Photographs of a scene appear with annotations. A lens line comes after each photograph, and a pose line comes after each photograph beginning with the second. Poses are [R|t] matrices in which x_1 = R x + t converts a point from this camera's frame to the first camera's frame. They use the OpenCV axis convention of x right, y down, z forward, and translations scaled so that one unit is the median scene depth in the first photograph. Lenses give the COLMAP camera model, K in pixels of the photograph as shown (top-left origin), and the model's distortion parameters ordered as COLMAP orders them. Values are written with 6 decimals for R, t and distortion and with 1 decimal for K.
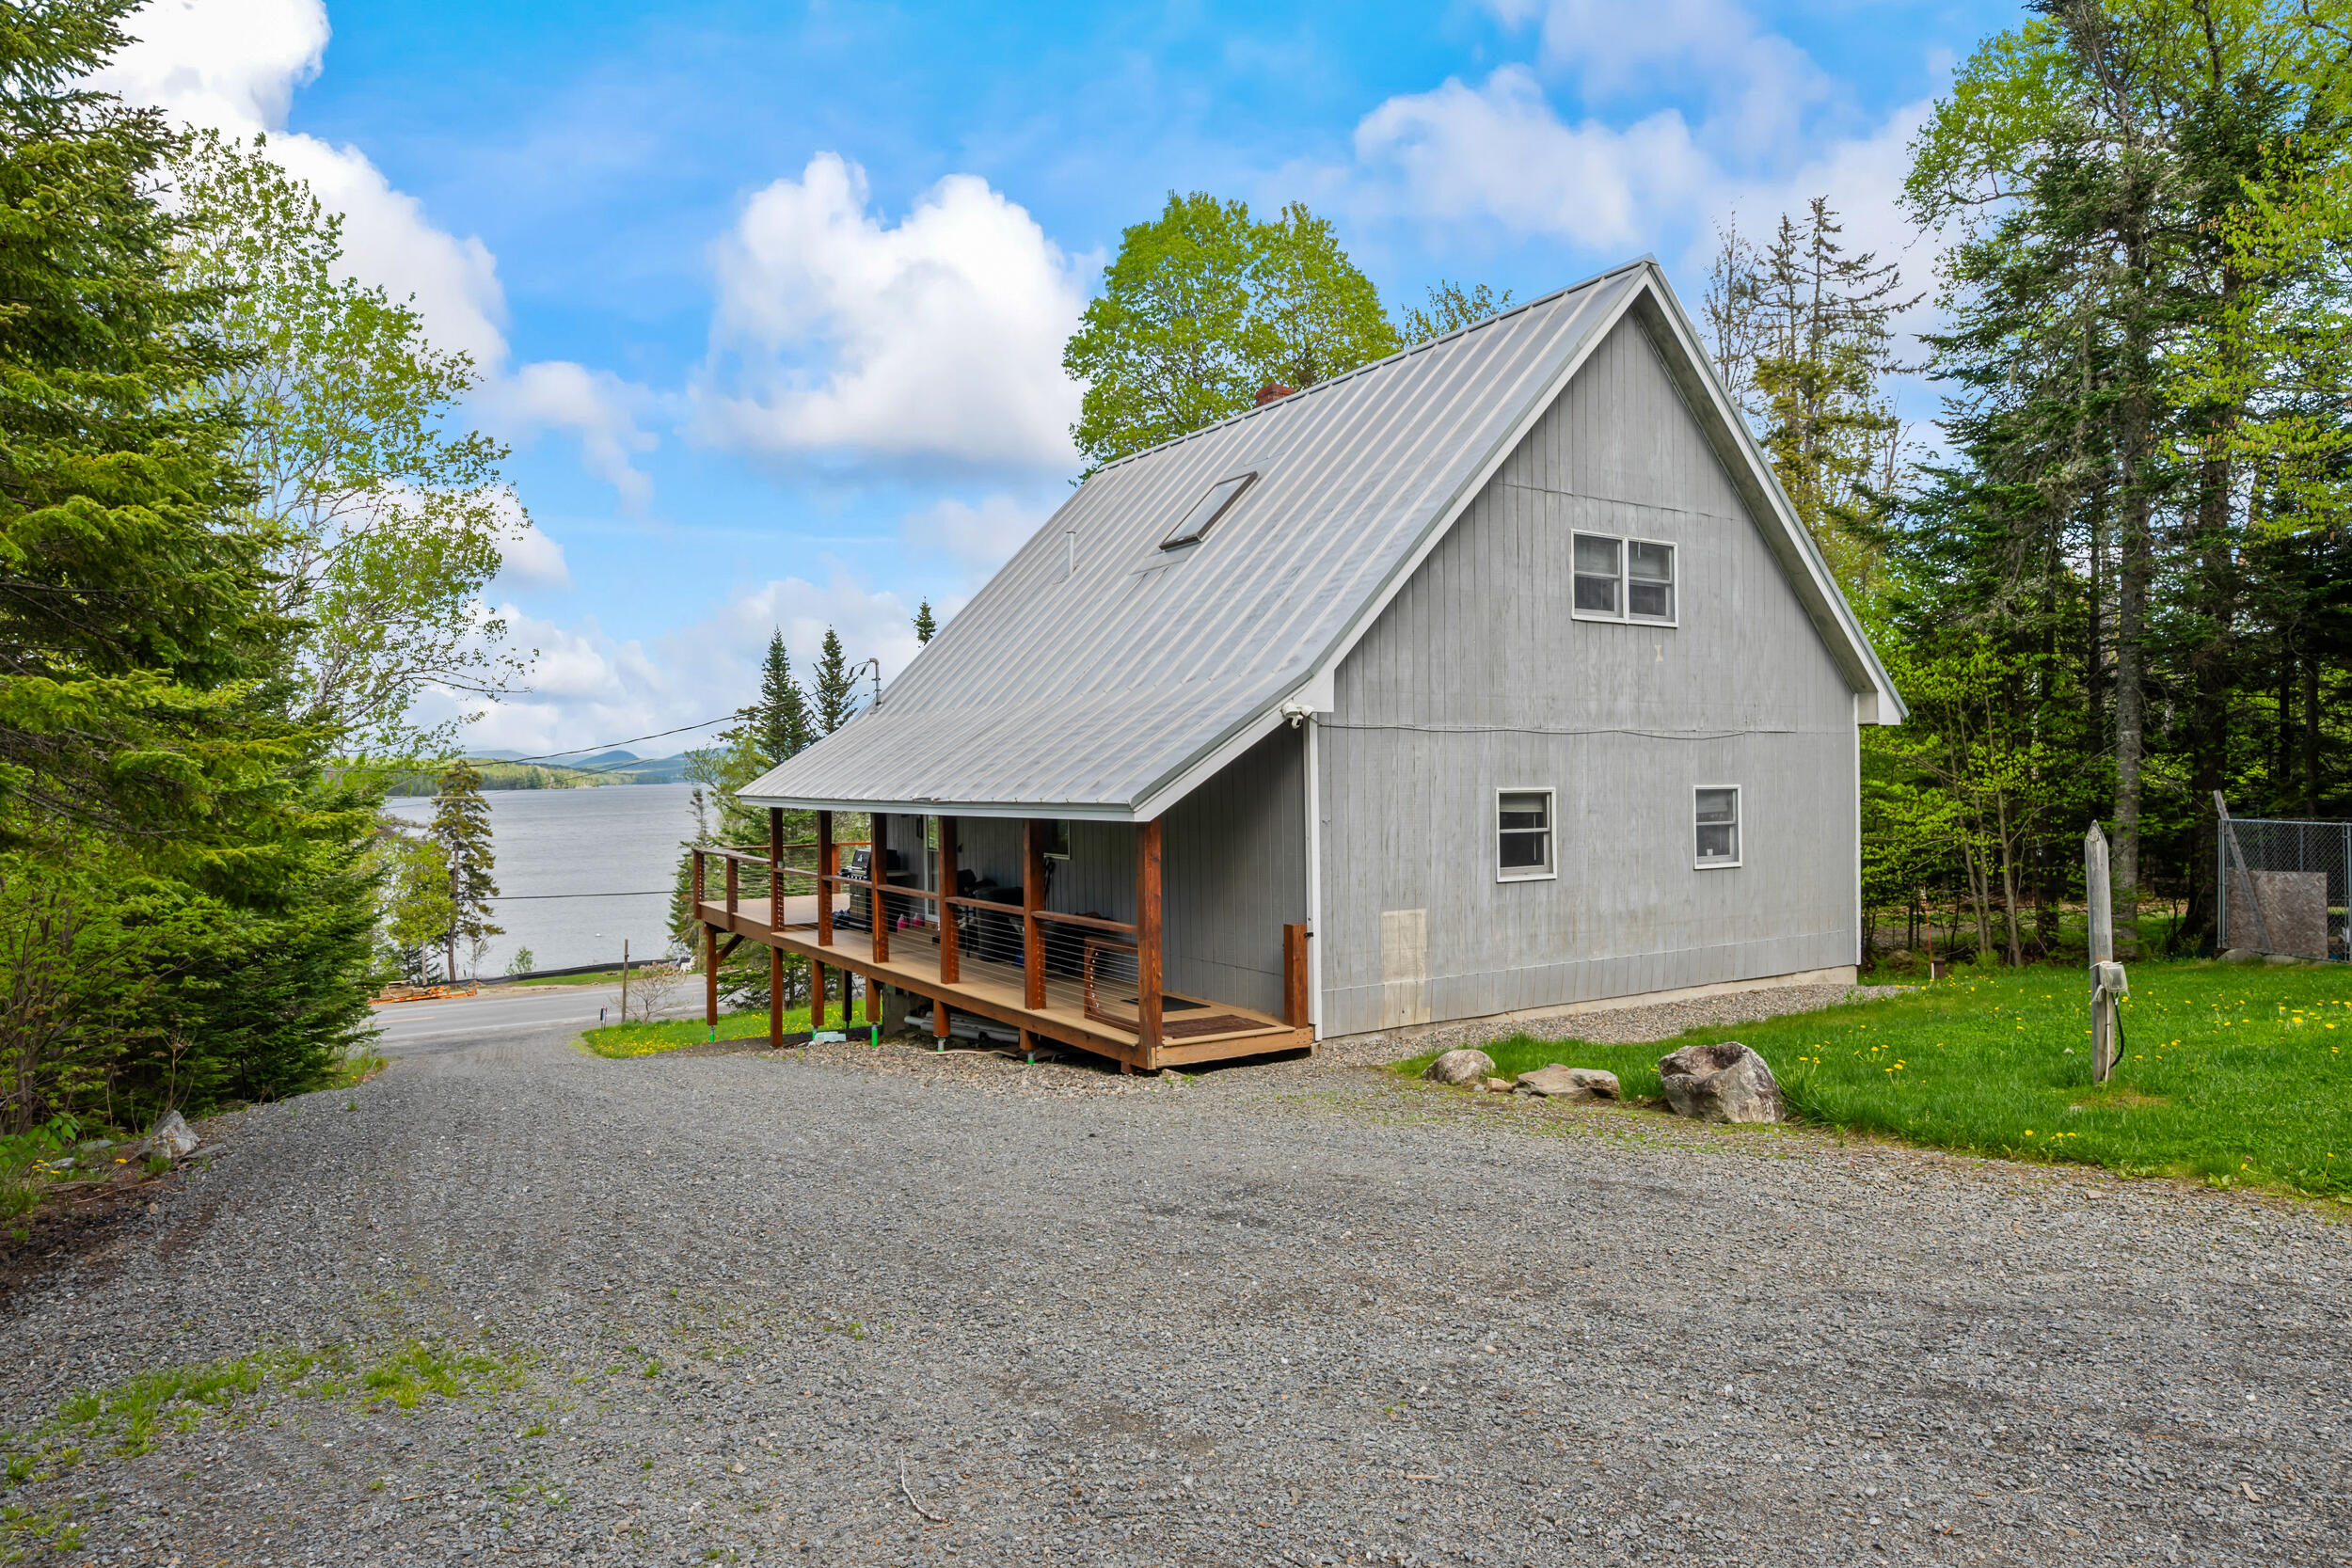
lens RADIAL K [[1391.7, 0, 1174.5], [0, 1391.7, 806.1], [0, 0, 1]] dist [0.006060, 0.000775]
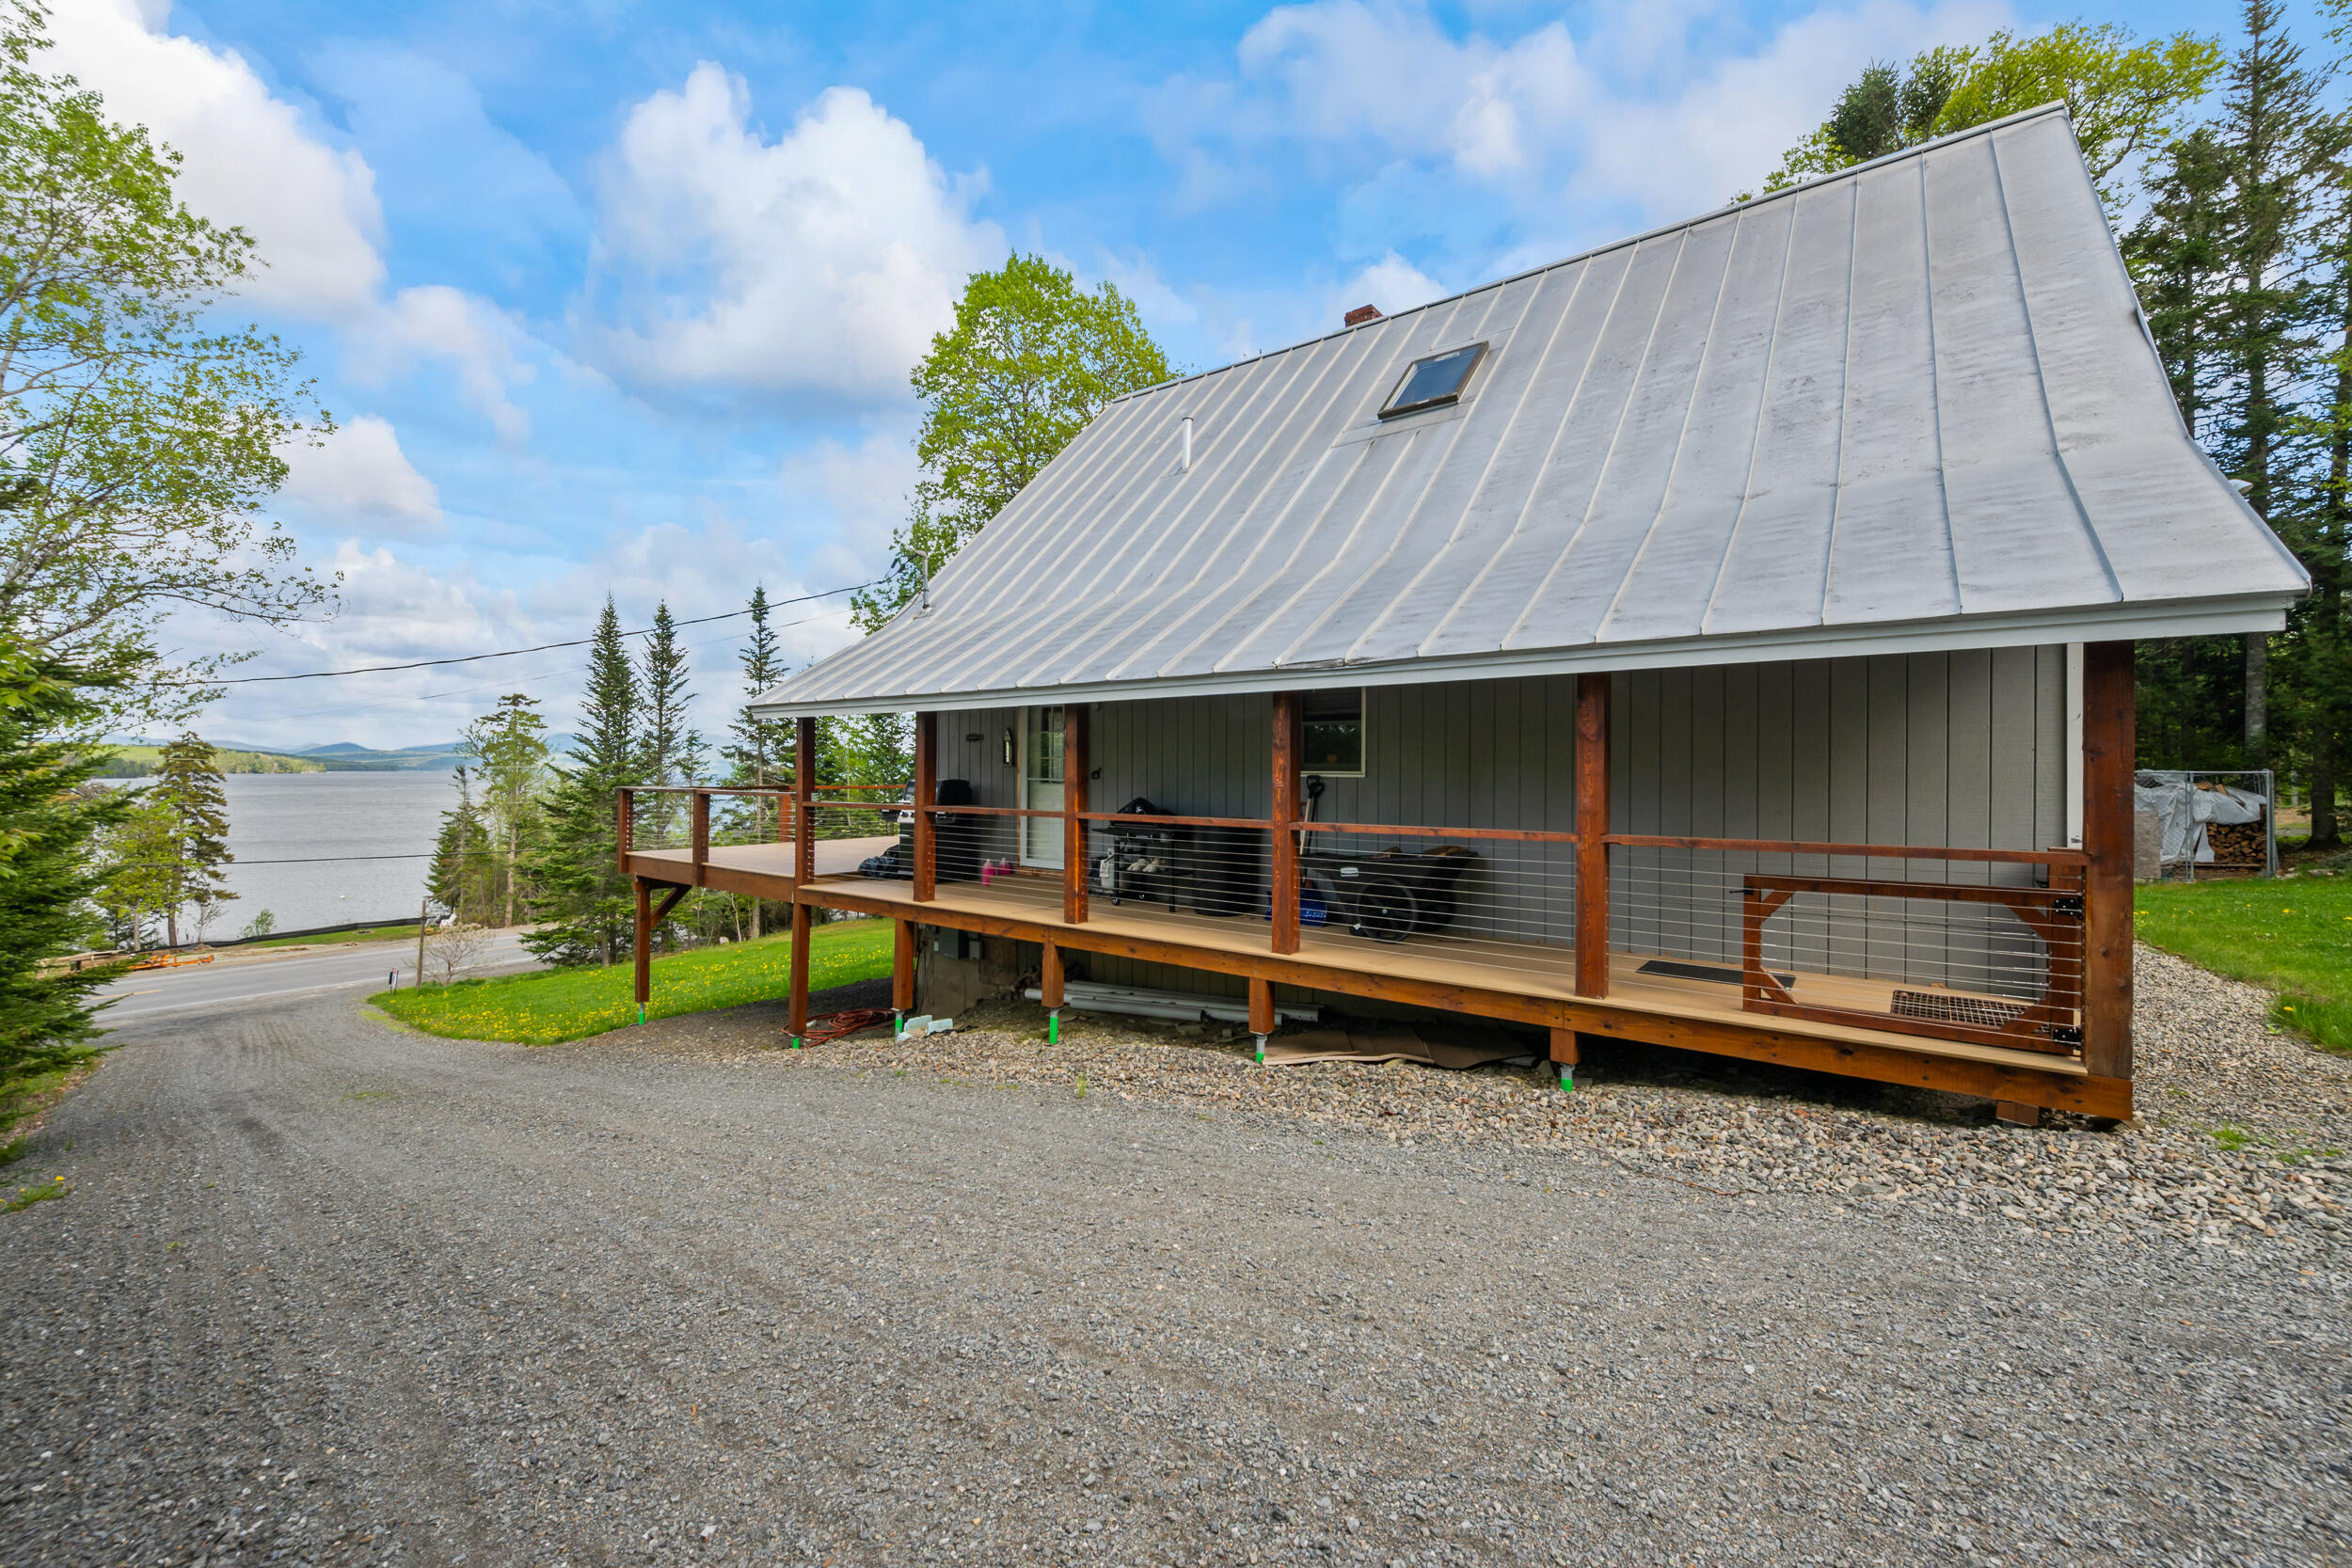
lens RADIAL K [[920.7, 0, 1176.0], [0, 920.7, 784.0], [0, 0, 1]] dist [0.000918, 0.000005]
pose [[0.937570, 0.014304, 0.347502, -0.121127], [-0.009762, 0.999843, -0.014817, 0.017883], [-0.347659, 0.010500, 0.937562, 0.201592]]
